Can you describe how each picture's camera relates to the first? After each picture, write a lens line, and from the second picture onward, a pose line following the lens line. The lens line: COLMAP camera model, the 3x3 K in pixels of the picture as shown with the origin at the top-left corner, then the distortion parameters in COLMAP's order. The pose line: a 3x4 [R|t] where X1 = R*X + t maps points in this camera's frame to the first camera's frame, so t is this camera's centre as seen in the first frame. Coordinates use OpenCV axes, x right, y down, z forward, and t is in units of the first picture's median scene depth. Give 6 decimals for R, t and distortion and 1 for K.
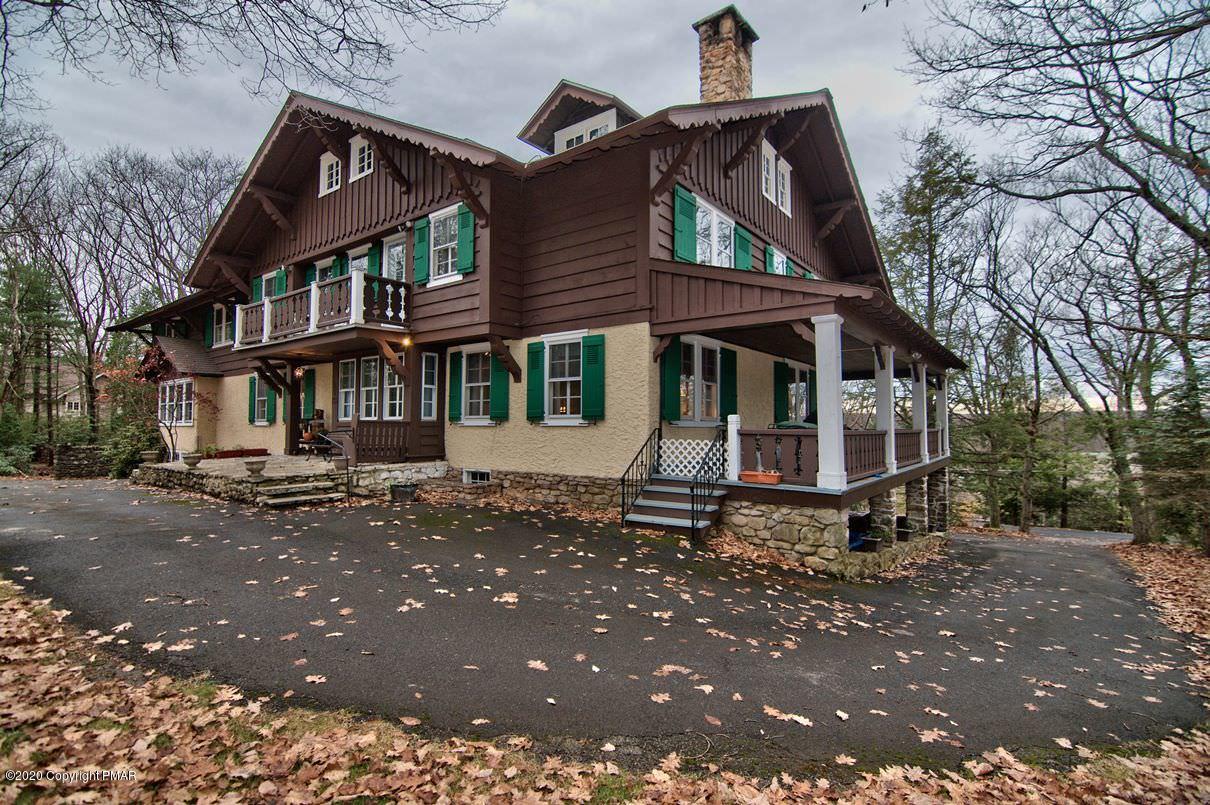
lens RADIAL K [[578.1, 0, 539.7], [0, 578.1, 397.9], [0, 0, 1]] dist [-0.015548, -0.001471]
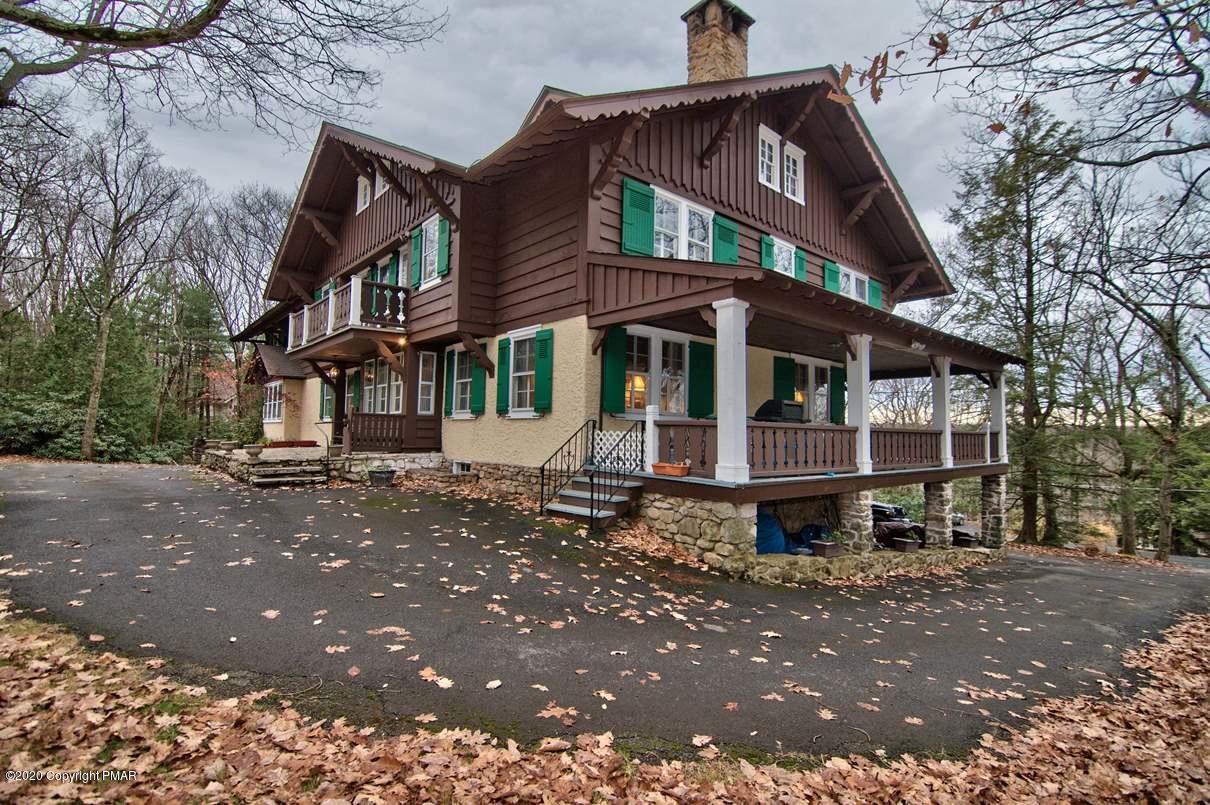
lens RADIAL K [[572.8, 0, 605.0], [0, 572.8, 402.5], [0, 0, 1]] dist [-0.003563, -0.011782]
pose [[0.979633, 0.003427, -0.200768, 0.453801], [-0.006441, 0.999876, -0.014361, 0.038919], [0.200694, 0.015362, 0.979534, 0.029680]]
